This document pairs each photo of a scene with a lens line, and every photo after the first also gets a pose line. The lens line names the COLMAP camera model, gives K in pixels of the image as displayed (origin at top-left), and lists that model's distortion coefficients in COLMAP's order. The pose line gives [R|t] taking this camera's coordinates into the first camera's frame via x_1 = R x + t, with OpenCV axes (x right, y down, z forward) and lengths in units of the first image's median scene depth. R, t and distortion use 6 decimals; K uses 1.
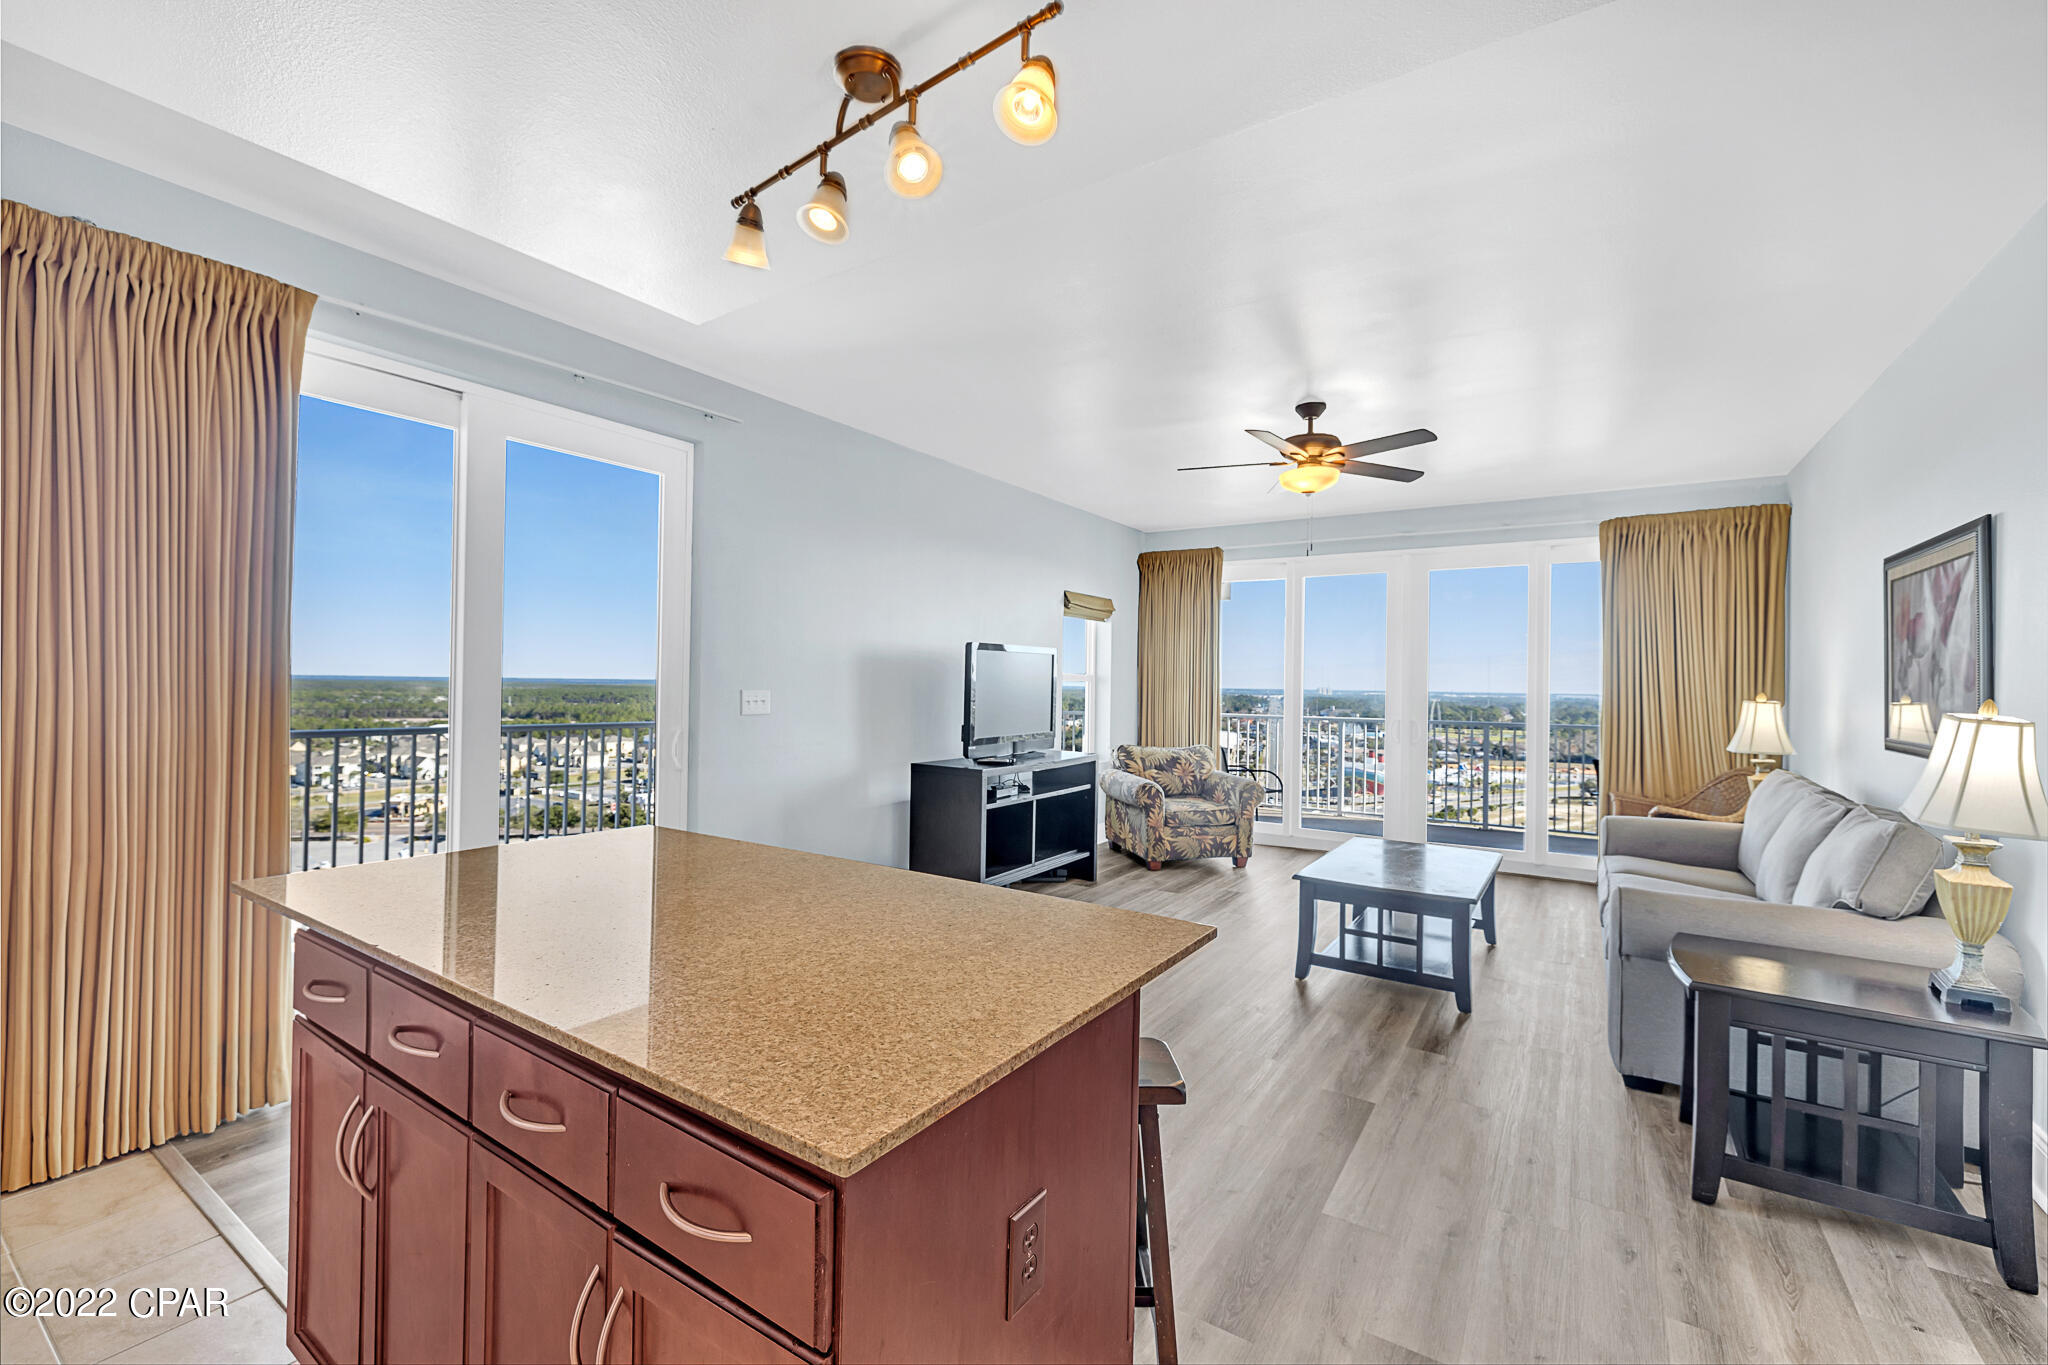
lens RADIAL K [[829.6, 0, 1025.1], [0, 829.6, 672.9], [0, 0, 1]] dist [0.001646, 0.000097]
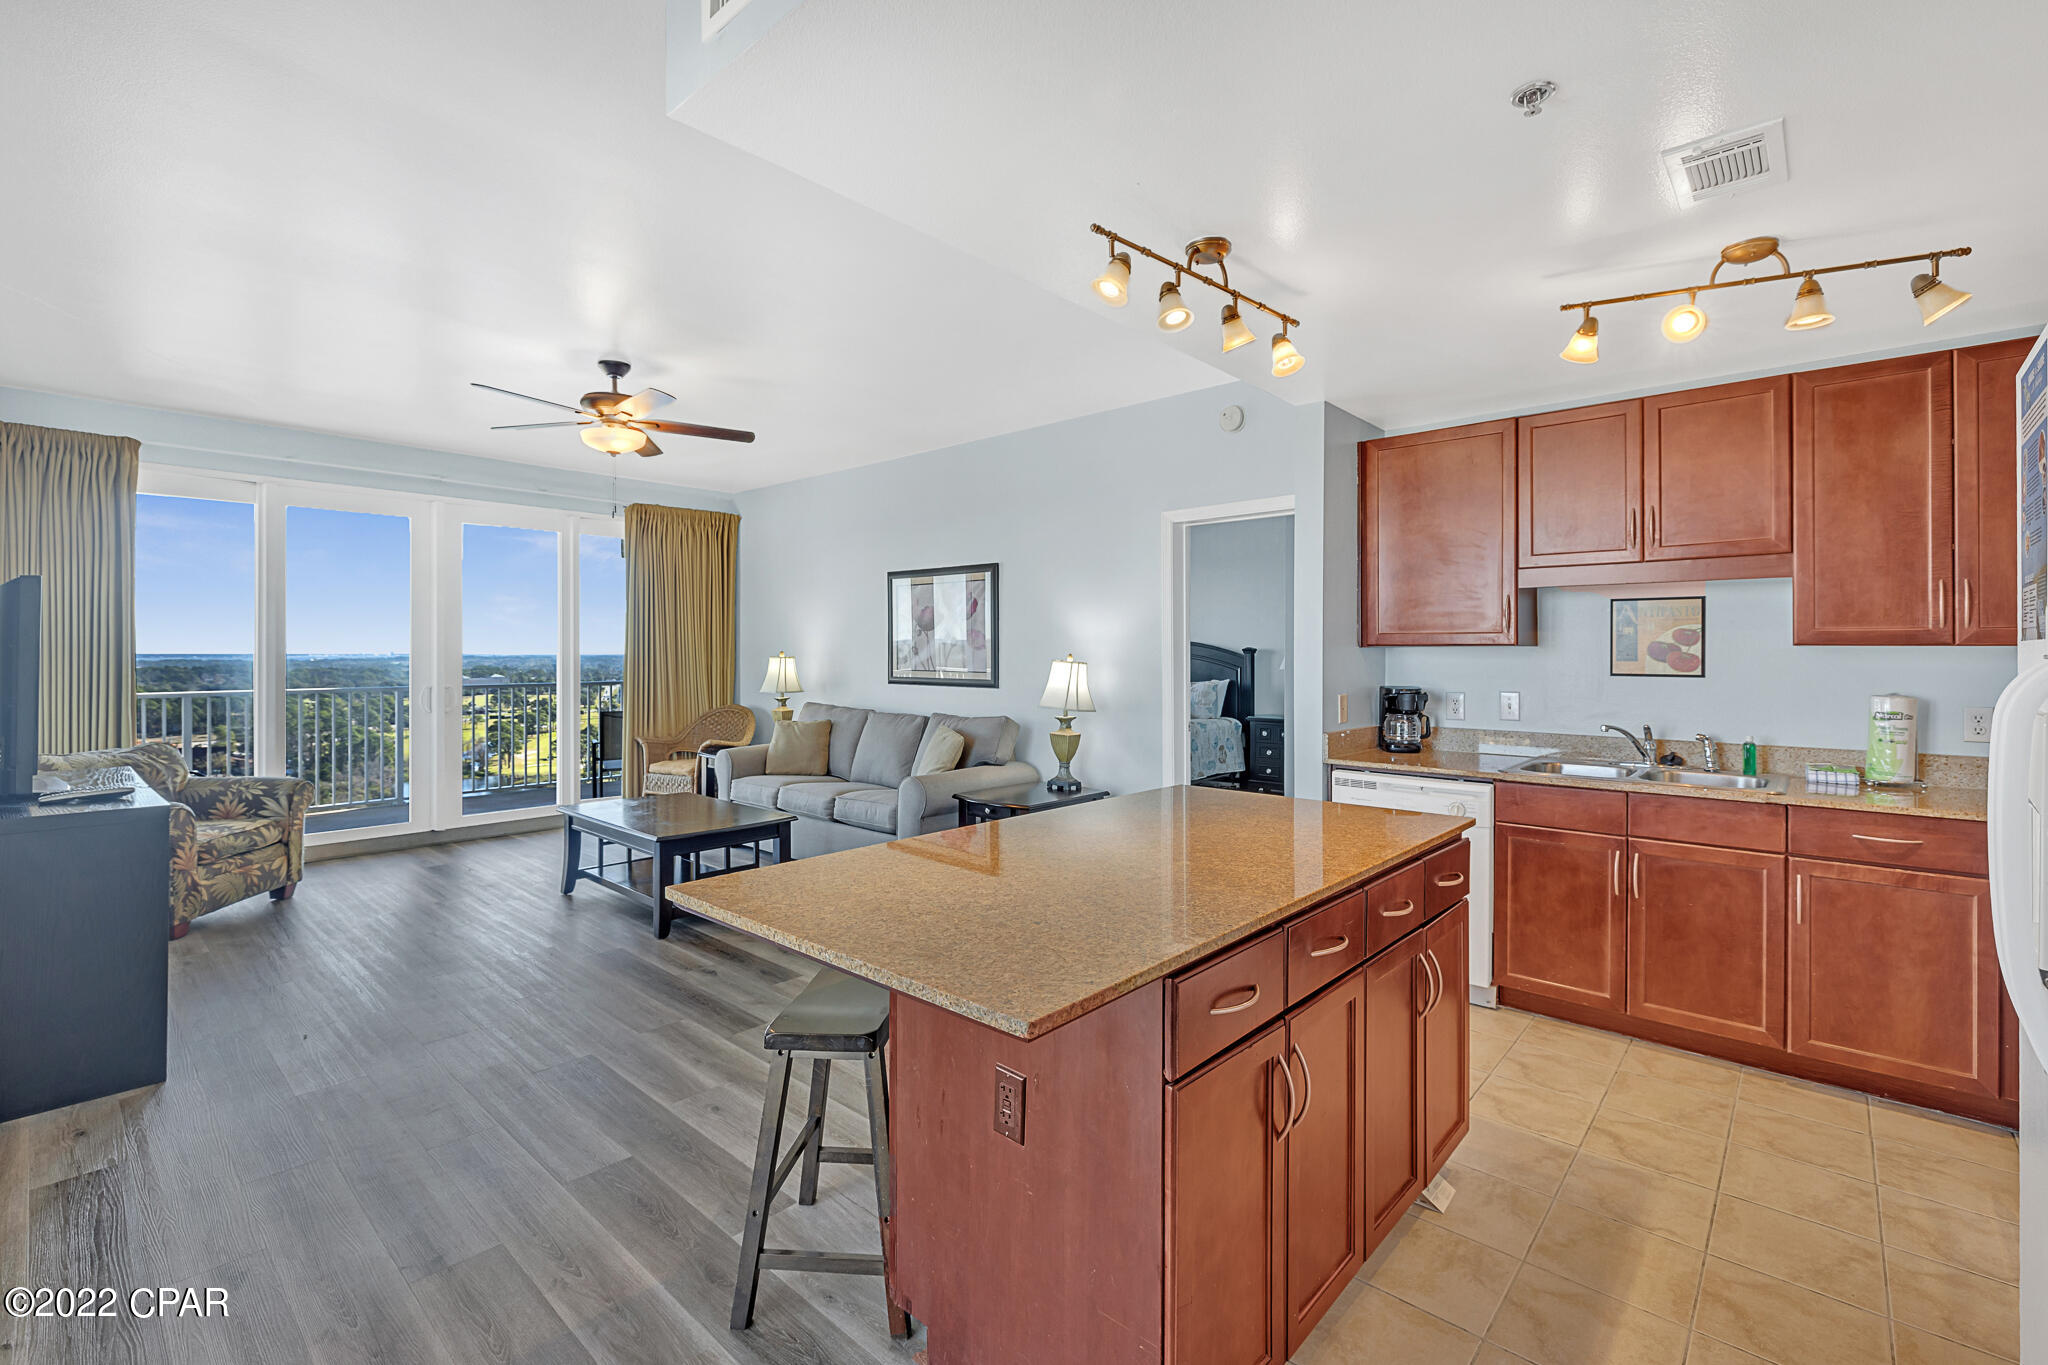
lens RADIAL K [[881.8, 0, 1022.6], [0, 881.8, 650.5], [0, 0, 1]] dist [-0.001841, -0.000458]
pose [[0.152355, -0.013725, 0.988230, -0.420815], [-0.010908, 0.999819, 0.015568, -0.003495], [-0.988266, -0.013151, 0.152178, 0.251386]]
